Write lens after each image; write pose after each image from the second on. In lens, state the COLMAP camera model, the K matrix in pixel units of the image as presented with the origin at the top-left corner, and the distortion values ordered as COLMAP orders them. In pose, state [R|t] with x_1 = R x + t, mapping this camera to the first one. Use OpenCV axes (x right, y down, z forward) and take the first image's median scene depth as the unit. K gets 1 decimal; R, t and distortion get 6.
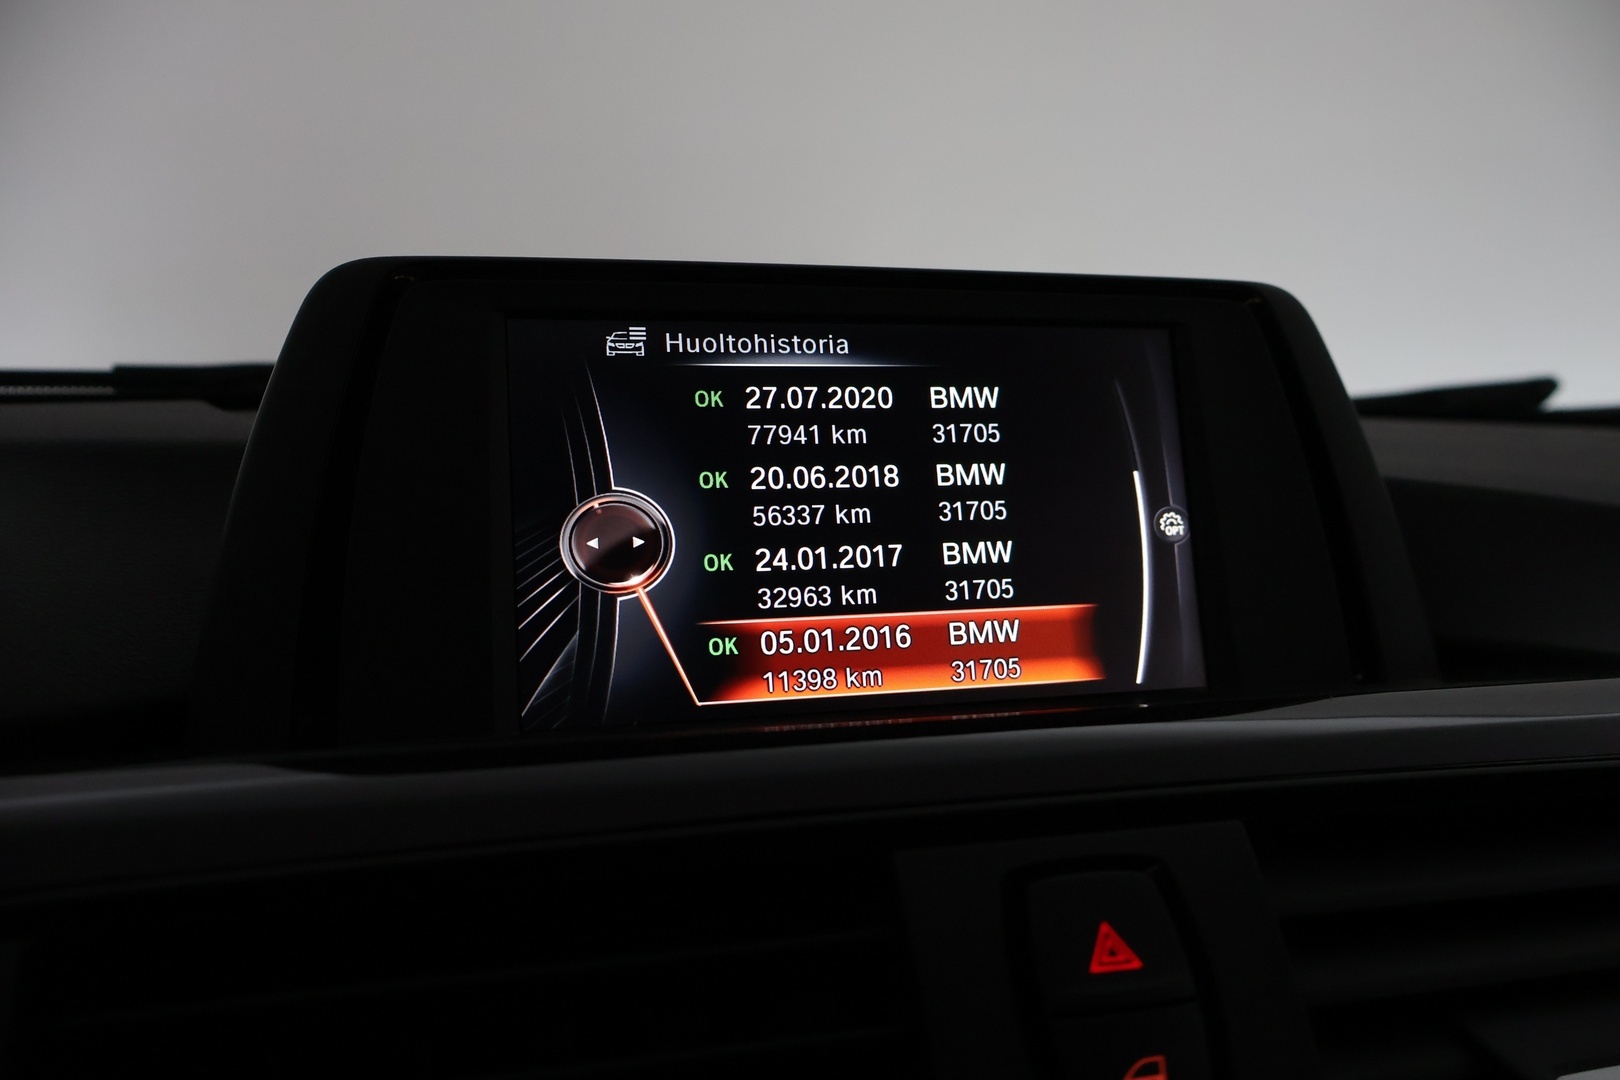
lens RADIAL K [[1349.3, 0, 809.5], [0, 1349.3, 545.4], [0, 0, 1]] dist [-0.005153, 0.004907]
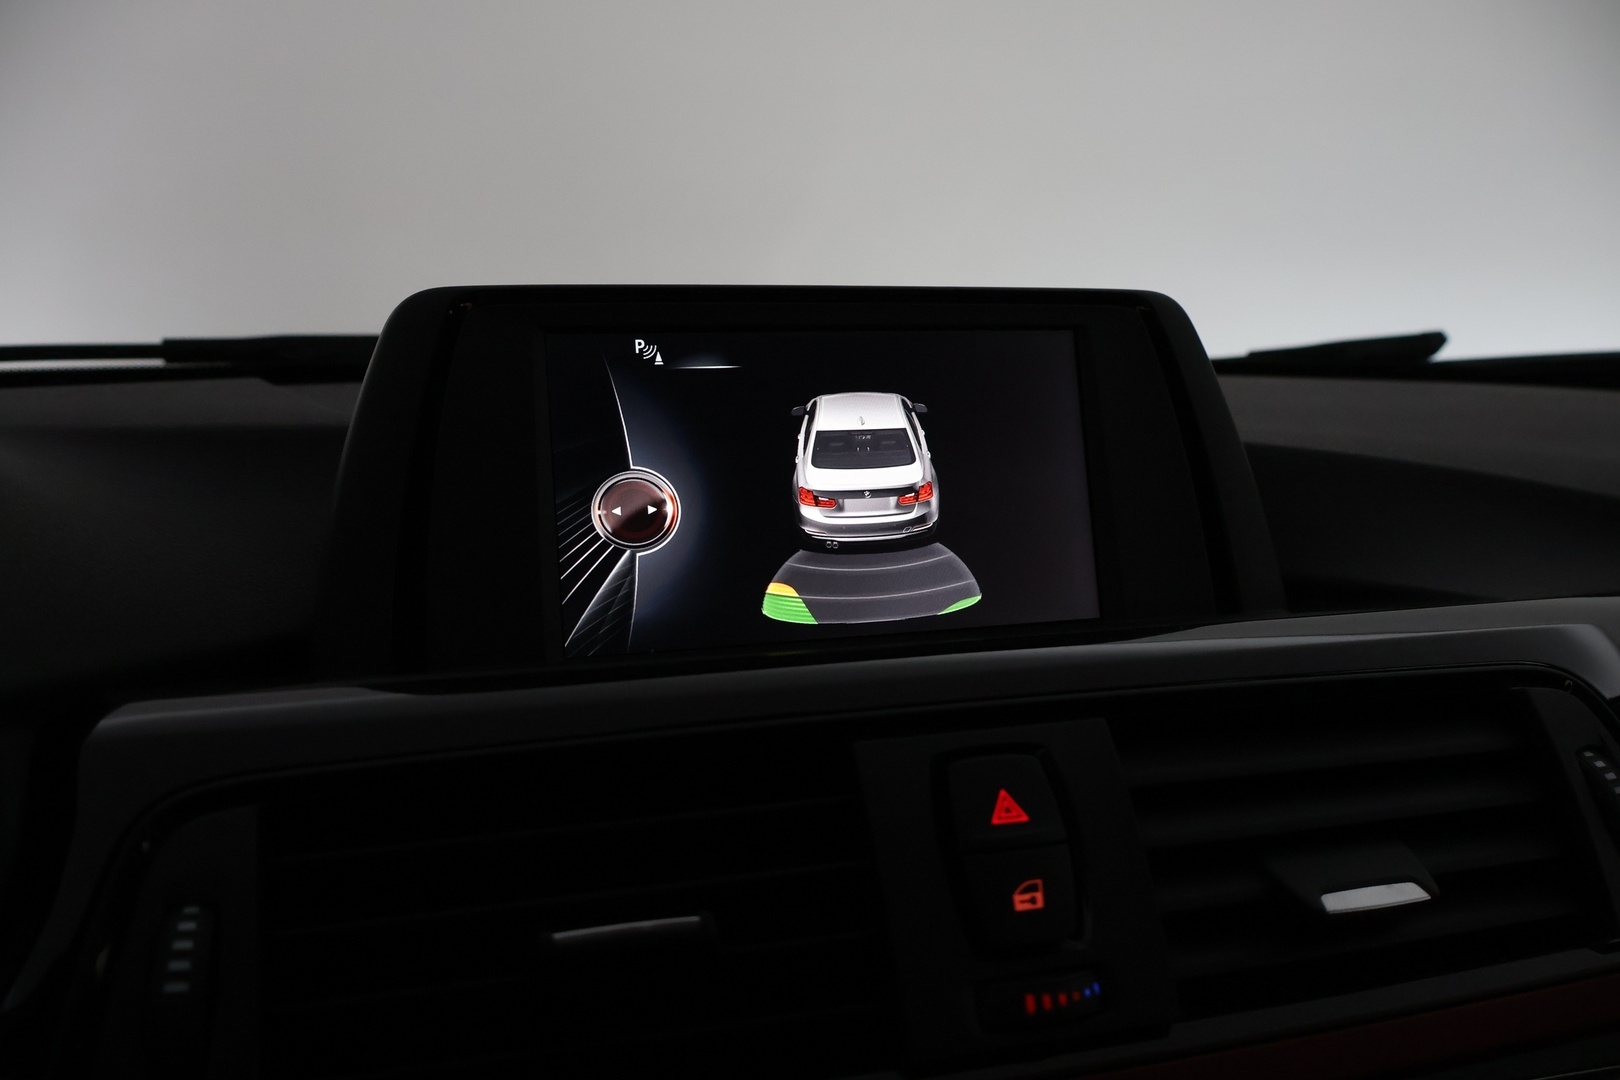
lens RADIAL K [[1349.3, 0, 803.9], [0, 1349.3, 533.7], [0, 0, 1]] dist [-0.005153, 0.004907]
pose [[0.999575, -0.006723, 0.028358, -0.018753], [0.005336, 0.998799, 0.048699, -0.039267], [-0.028652, -0.048527, 0.998411, -0.265593]]
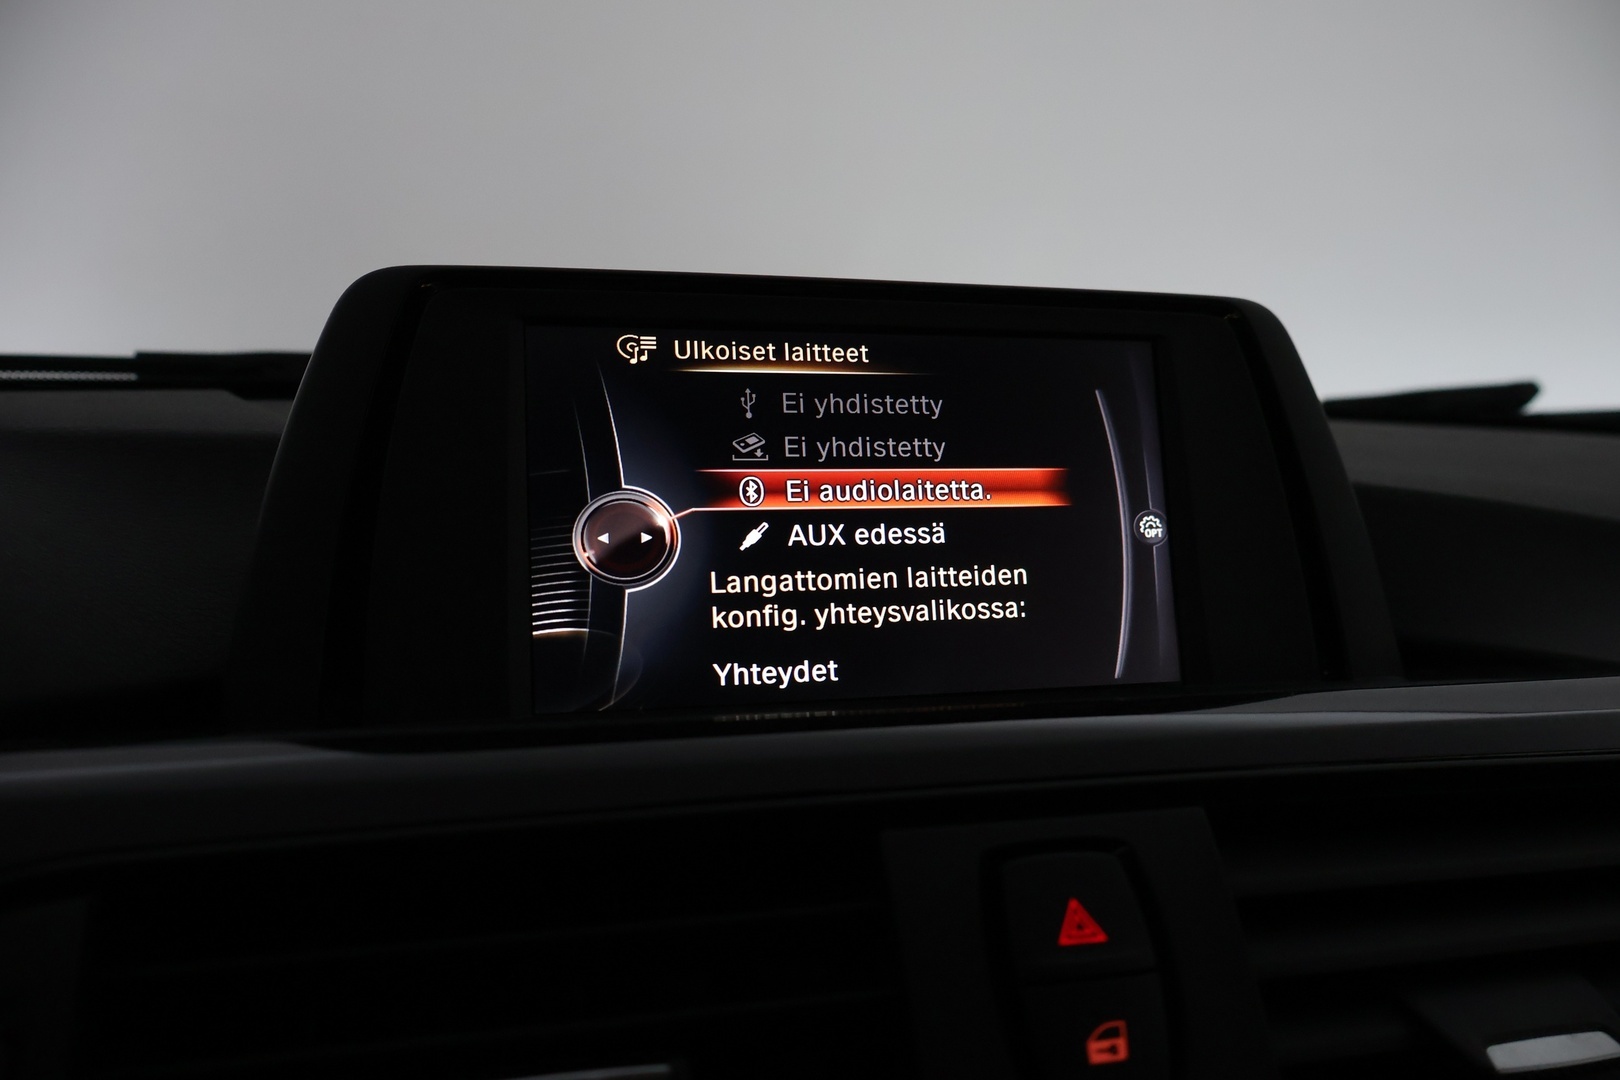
lens RADIAL K [[1349.3, 0, 811.4], [0, 1349.3, 536.8], [0, 0, 1]] dist [-0.005153, 0.004907]
pose [[0.999870, 0.015560, 0.004284, -0.001422], [-0.015584, 0.999863, 0.005612, -0.010633], [-0.004196, -0.005678, 0.999975, -0.058806]]
